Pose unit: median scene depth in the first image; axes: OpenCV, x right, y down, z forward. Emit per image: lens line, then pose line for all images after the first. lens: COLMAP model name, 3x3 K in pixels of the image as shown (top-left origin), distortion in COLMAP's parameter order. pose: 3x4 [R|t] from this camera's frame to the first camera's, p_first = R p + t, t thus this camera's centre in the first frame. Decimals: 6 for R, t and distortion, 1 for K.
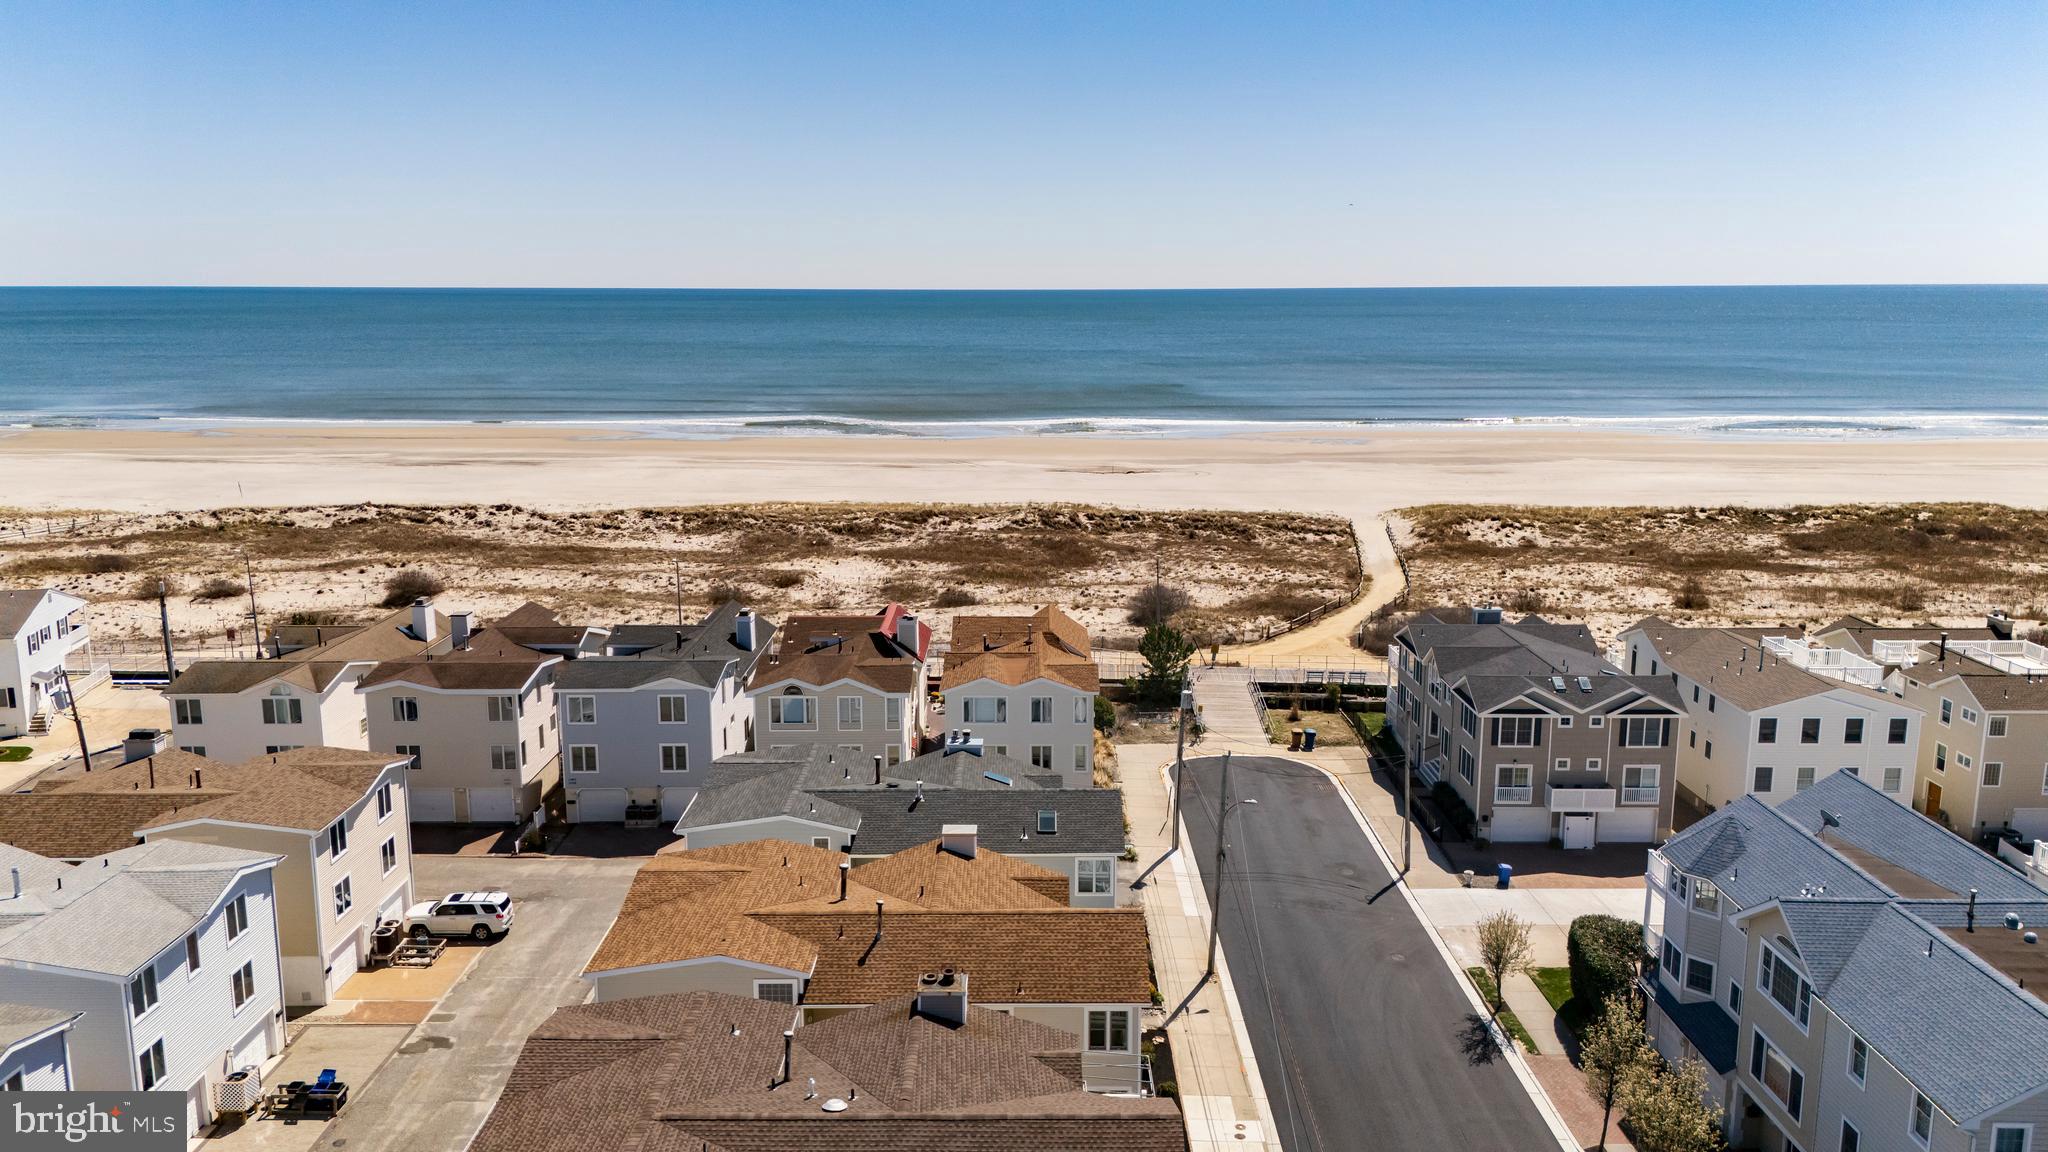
lens RADIAL K [[1500.4, 0, 1023.7], [0, 1500.4, 578.0], [0, 0, 1]] dist [0.082540, -0.078136]
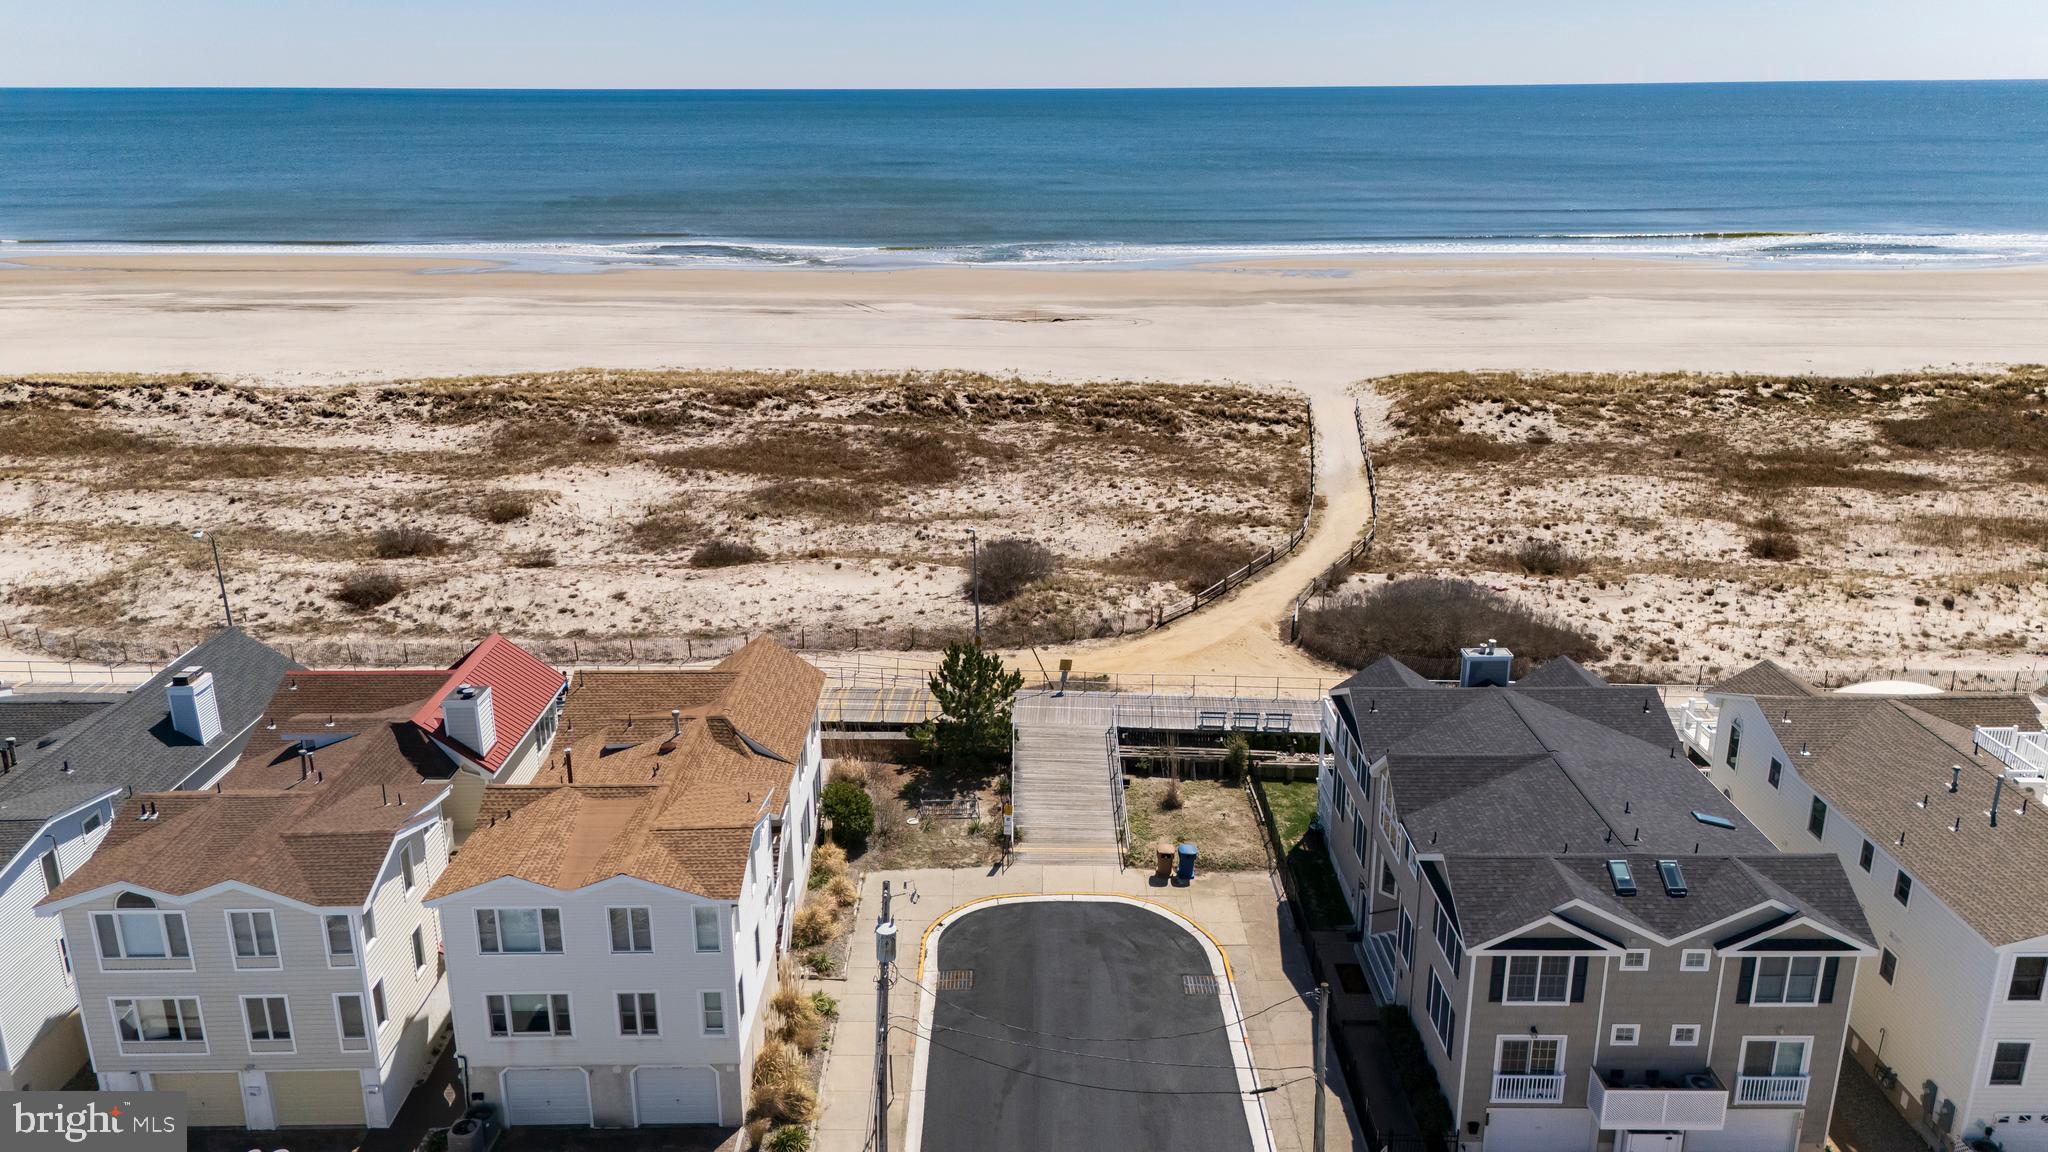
lens RADIAL K [[1500.4, 0, 1025.6], [0, 1500.4, 577.4], [0, 0, 1]] dist [0.082540, -0.078136]
pose [[0.999962, -0.005397, 0.006883, 0.086238], [0.004512, 0.992427, 0.122751, -0.057018], [-0.007494, -0.122716, 0.992414, 0.294077]]
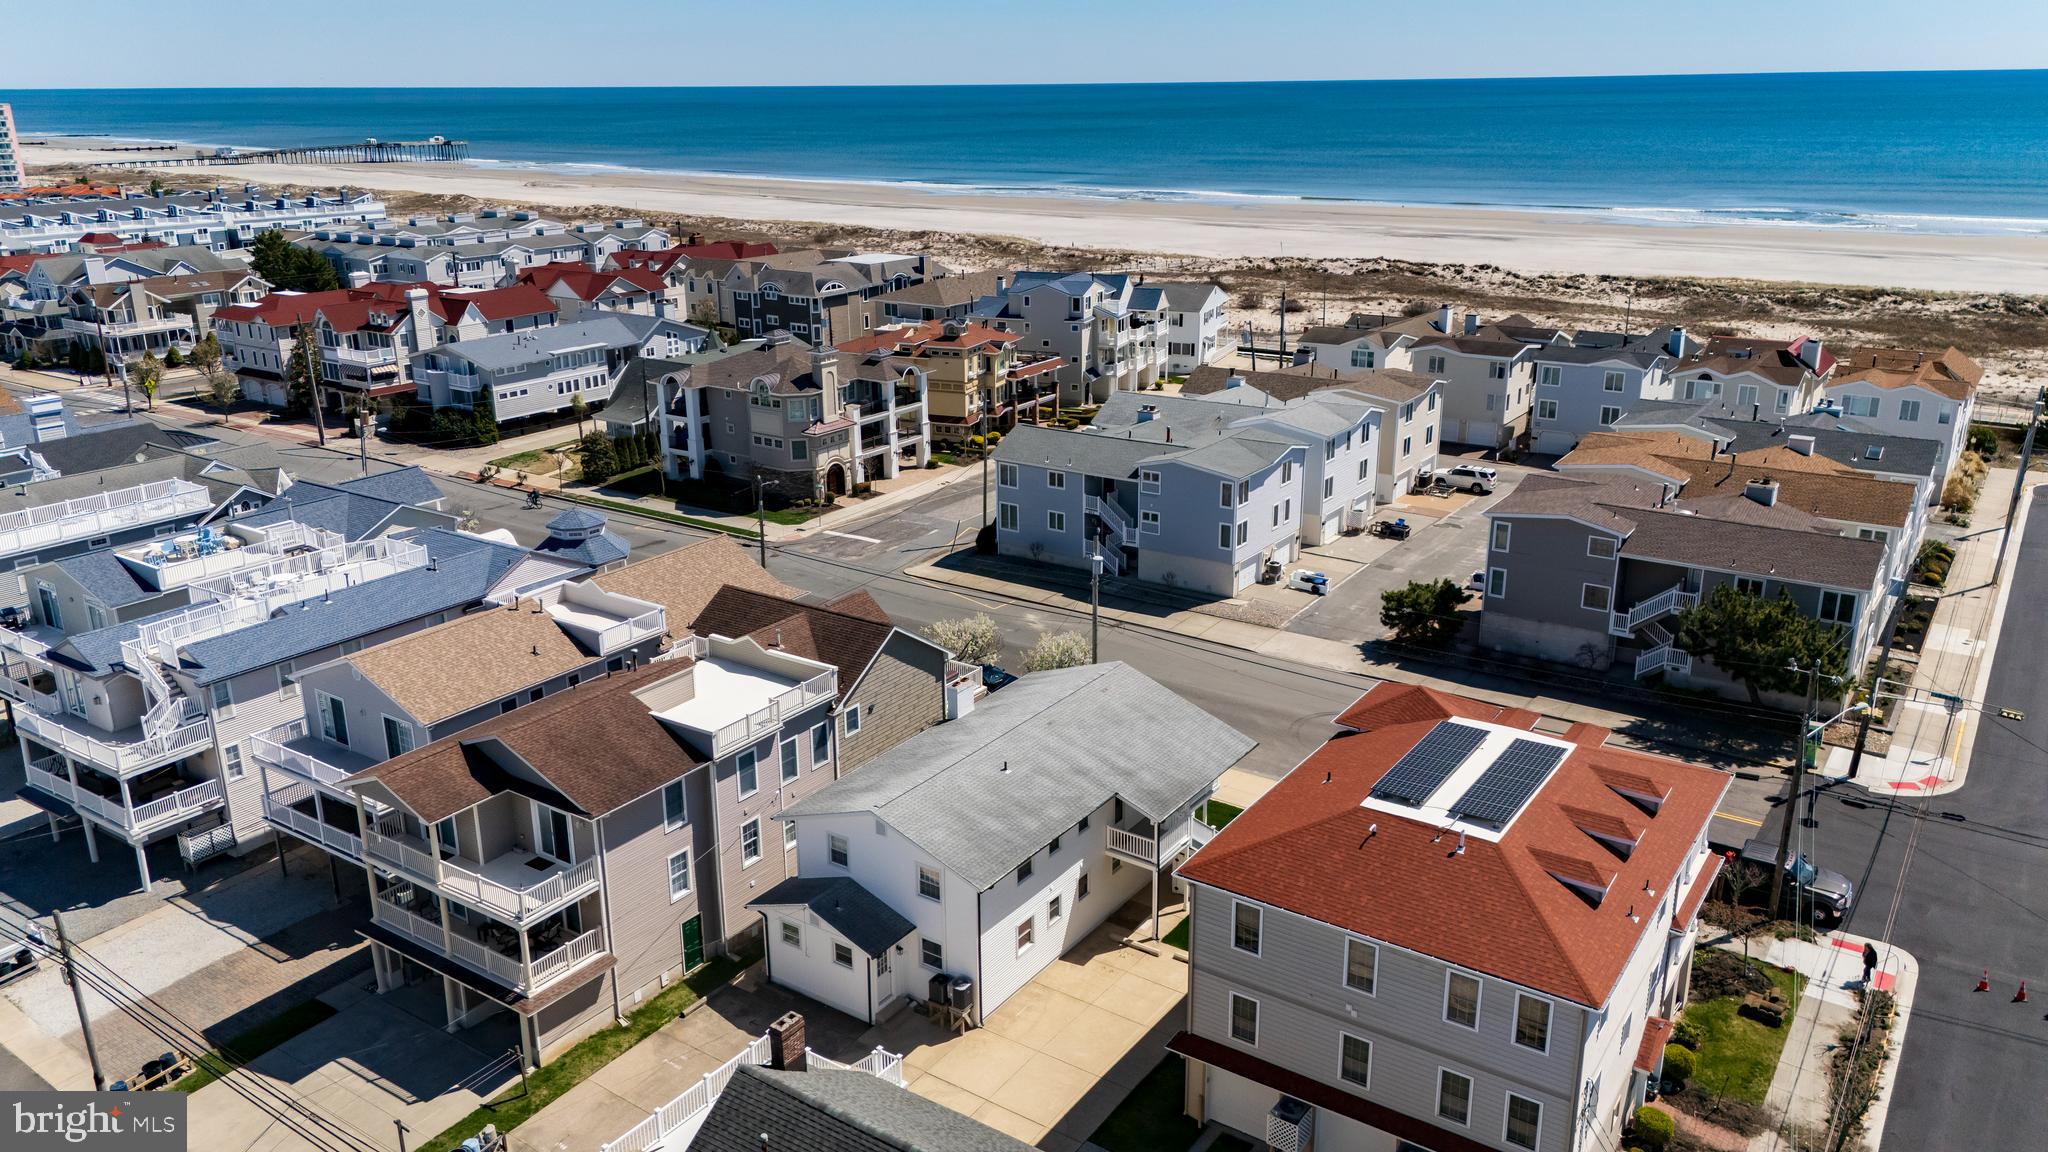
lens RADIAL K [[1500.4, 0, 1020.7], [0, 1500.4, 565.4], [0, 0, 1]] dist [0.082540, -0.078136]
pose [[0.823611, 0.167368, -0.541897, 0.070530], [-0.100616, 0.983428, 0.150814, 0.058178], [0.558158, -0.069689, 0.826803, -0.322932]]
